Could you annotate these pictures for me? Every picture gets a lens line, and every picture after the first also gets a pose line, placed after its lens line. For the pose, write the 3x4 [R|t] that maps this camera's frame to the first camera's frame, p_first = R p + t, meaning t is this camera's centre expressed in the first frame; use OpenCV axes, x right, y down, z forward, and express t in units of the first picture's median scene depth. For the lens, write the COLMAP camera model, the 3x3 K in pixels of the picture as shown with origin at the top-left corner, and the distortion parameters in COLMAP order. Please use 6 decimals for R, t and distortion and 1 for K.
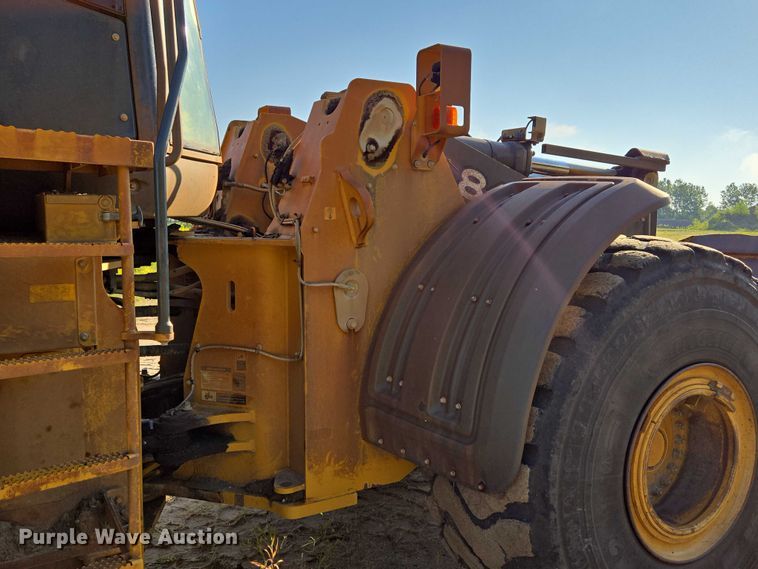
lens RADIAL K [[703.2, 0, 377.6], [0, 703.2, 282.5], [0, 0, 1]] dist [0.059235, 0.000000]
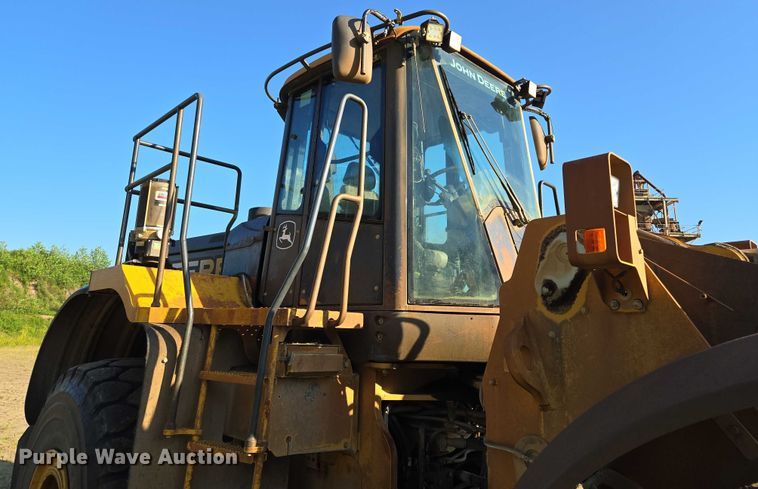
lens RADIAL K [[517.2, 0, 371.0], [0, 517.2, 202.5], [0, 0, 1]] dist [0.063272, -0.030782]
pose [[0.222981, -0.244264, -0.943724, 0.586973], [-0.120959, 0.953683, -0.275422, -0.089454], [0.967289, 0.175565, 0.183107, 0.647666]]
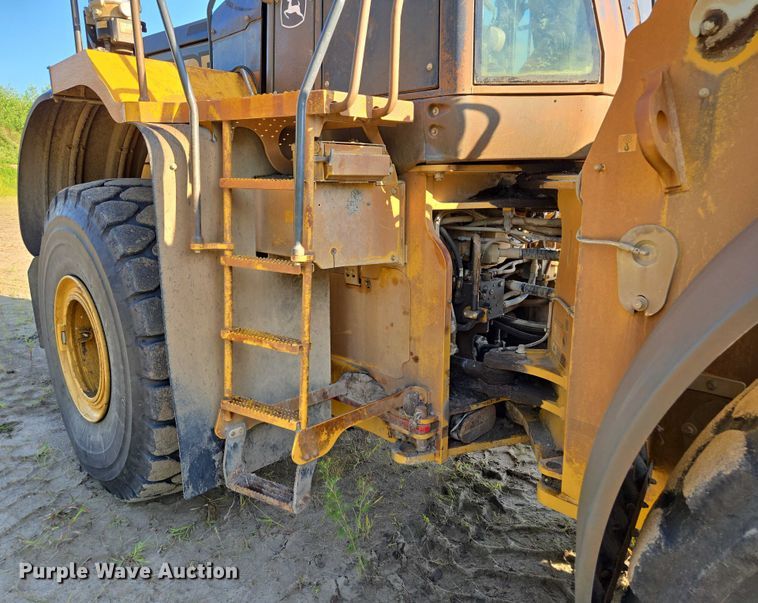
lens RADIAL K [[547.3, 0, 361.0], [0, 547.3, 303.1], [0, 0, 1]] dist [0.064684, -0.043942]
pose [[0.221019, 0.205916, -0.953283, 0.436209], [-0.083074, 0.977879, 0.191968, -0.024992], [0.971725, 0.036764, 0.233236, 0.602619]]
